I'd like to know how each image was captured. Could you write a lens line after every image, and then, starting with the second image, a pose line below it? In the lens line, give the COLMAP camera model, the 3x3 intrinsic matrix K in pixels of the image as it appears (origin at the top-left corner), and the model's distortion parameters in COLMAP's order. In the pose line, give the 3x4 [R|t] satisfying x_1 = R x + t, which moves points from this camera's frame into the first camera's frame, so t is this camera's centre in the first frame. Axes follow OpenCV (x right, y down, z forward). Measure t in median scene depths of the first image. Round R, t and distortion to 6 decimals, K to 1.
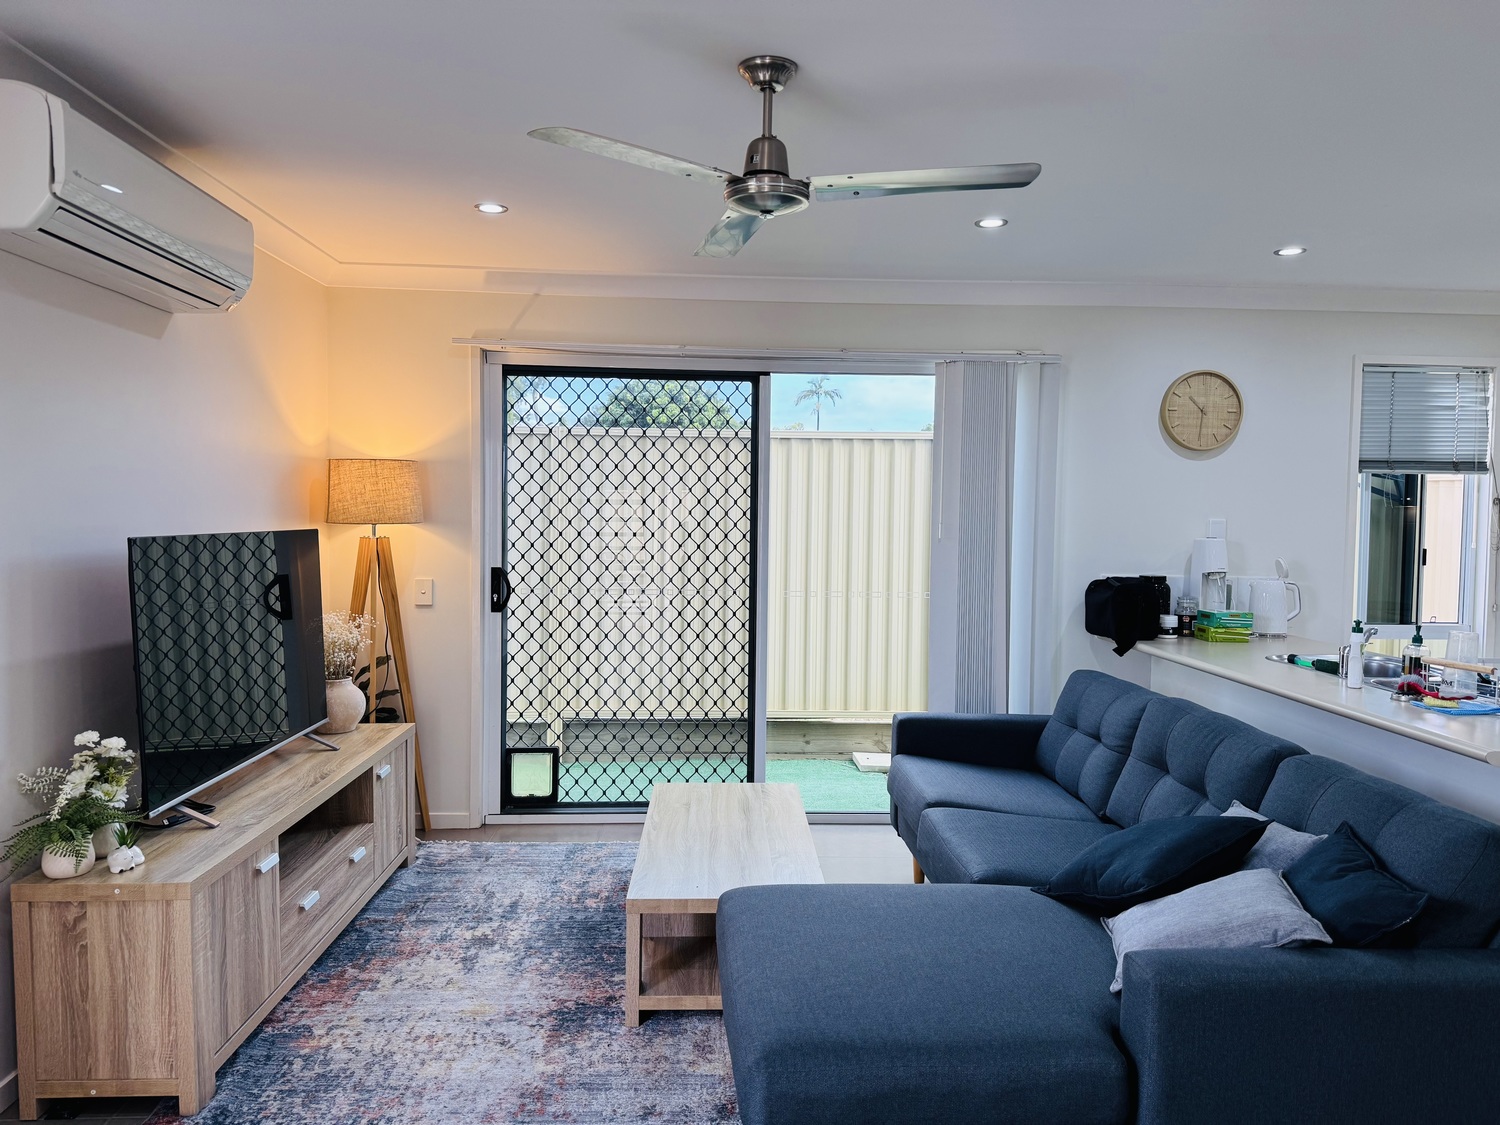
lens RADIAL K [[1055.8, 0, 750.0], [0, 1055.8, 566.8], [0, 0, 1]] dist [0.059441, -0.074163]
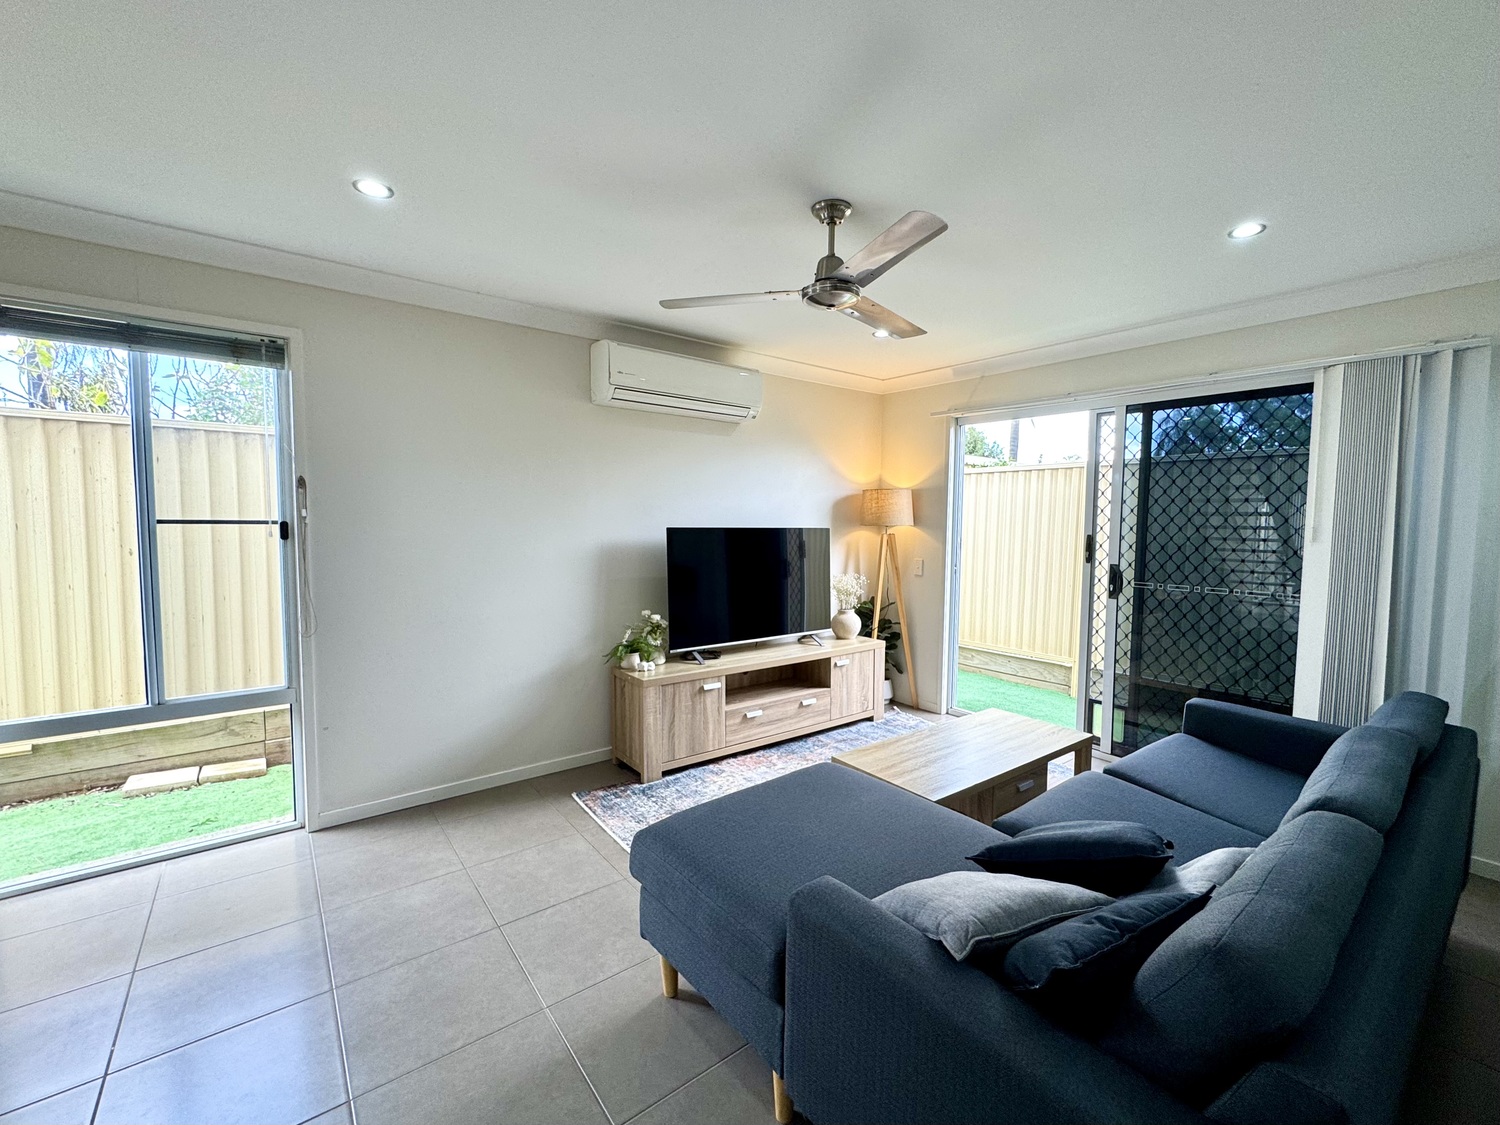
lens RADIAL K [[631.2, 0, 783.7], [0, 631.2, 562.9], [0, 0, 1]] dist [0.000206, 0.000190]
pose [[0.600420, 0.048967, -0.798184, 0.471908], [-0.046403, 0.998575, 0.026354, 0.001171], [0.798337, 0.021214, 0.601837, 0.294607]]
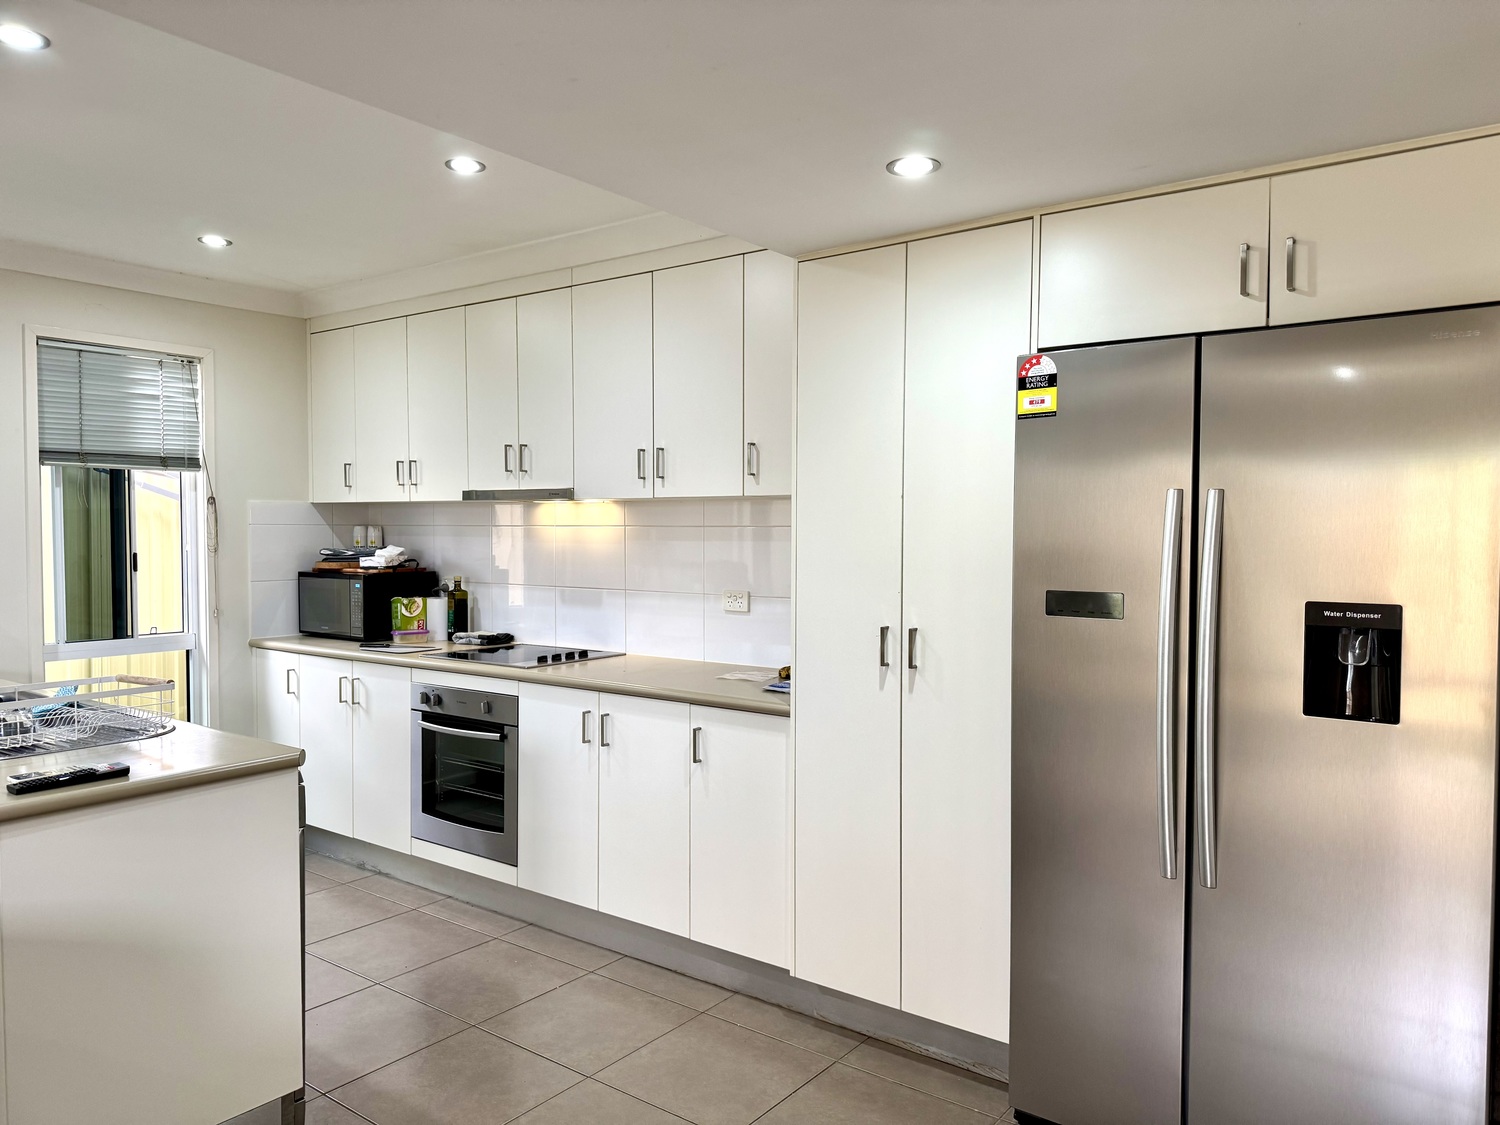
lens RADIAL K [[1055.8, 0, 750.0], [0, 1055.8, 566.8], [0, 0, 1]] dist [0.059441, -0.074163]
pose [[0.640916, -0.038540, 0.766643, 0.379633], [0.042198, 0.998998, 0.014942, 0.004581], [-0.766450, 0.022774, 0.641900, 0.040793]]
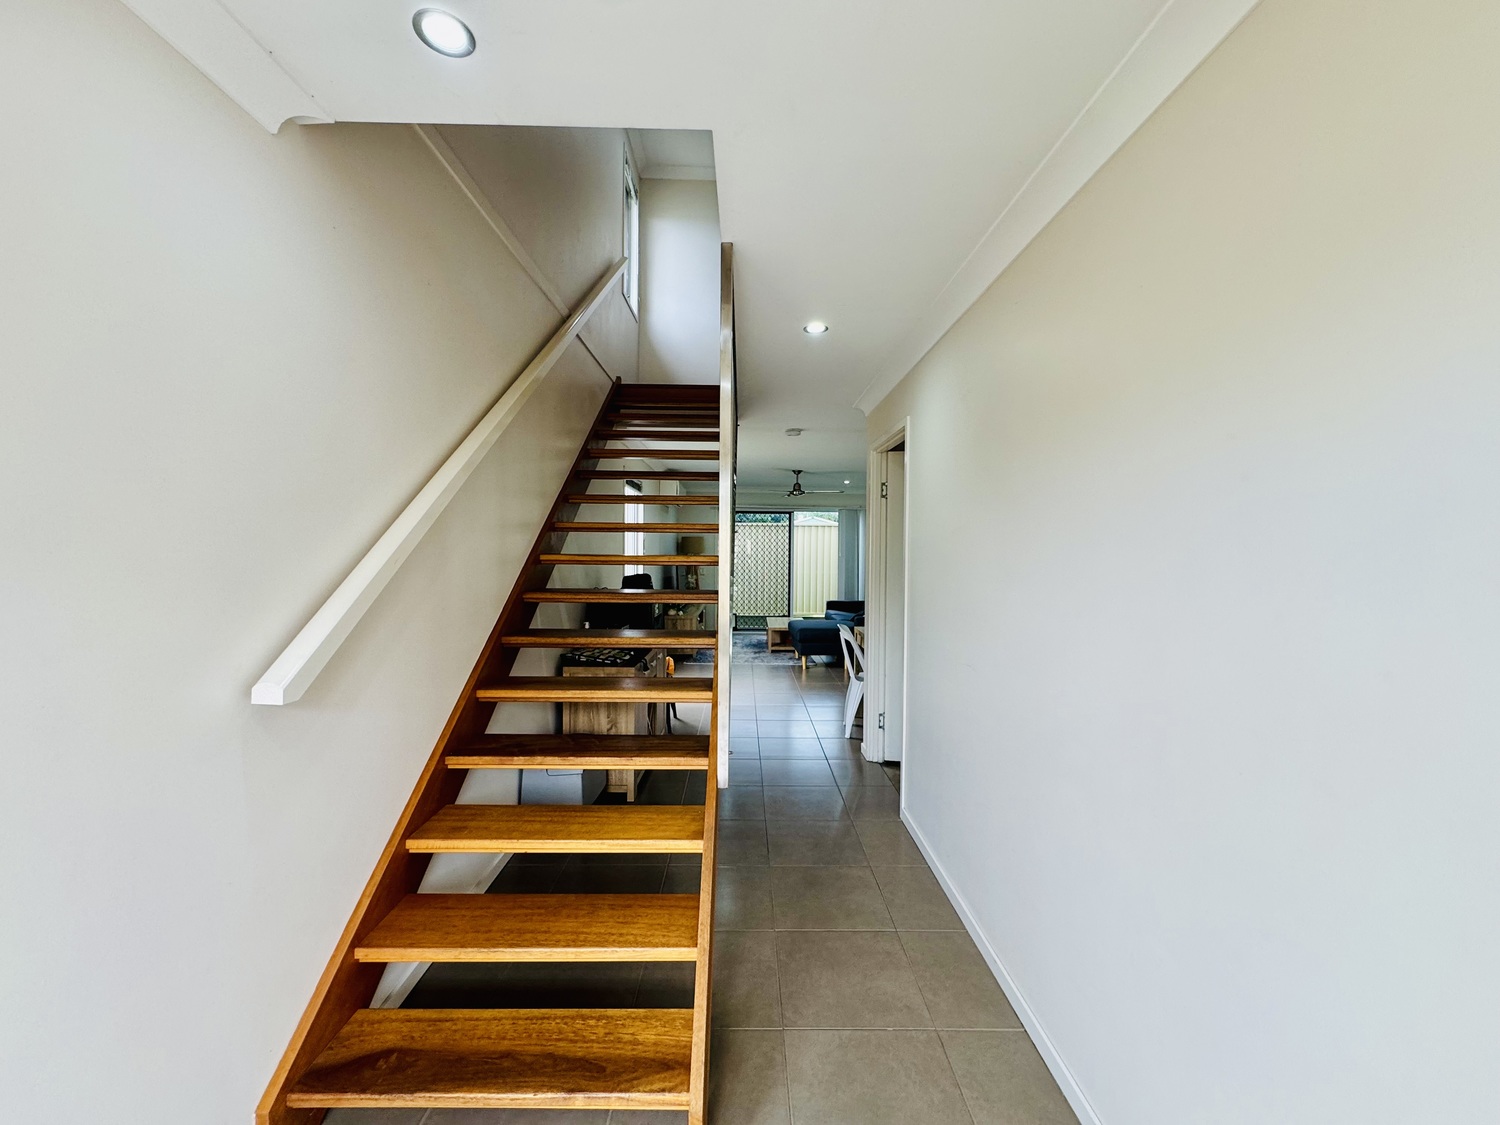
lens RADIAL K [[598.8, 0, 749.2], [0, 598.8, 561.1], [0, 0, 1]] dist [-0.001637, 0.000103]
pose [[0.999378, -0.004295, -0.035004, -0.088525], [0.003227, 0.999529, -0.030504, 0.071346], [0.035119, 0.030372, 0.998922, -1.479275]]
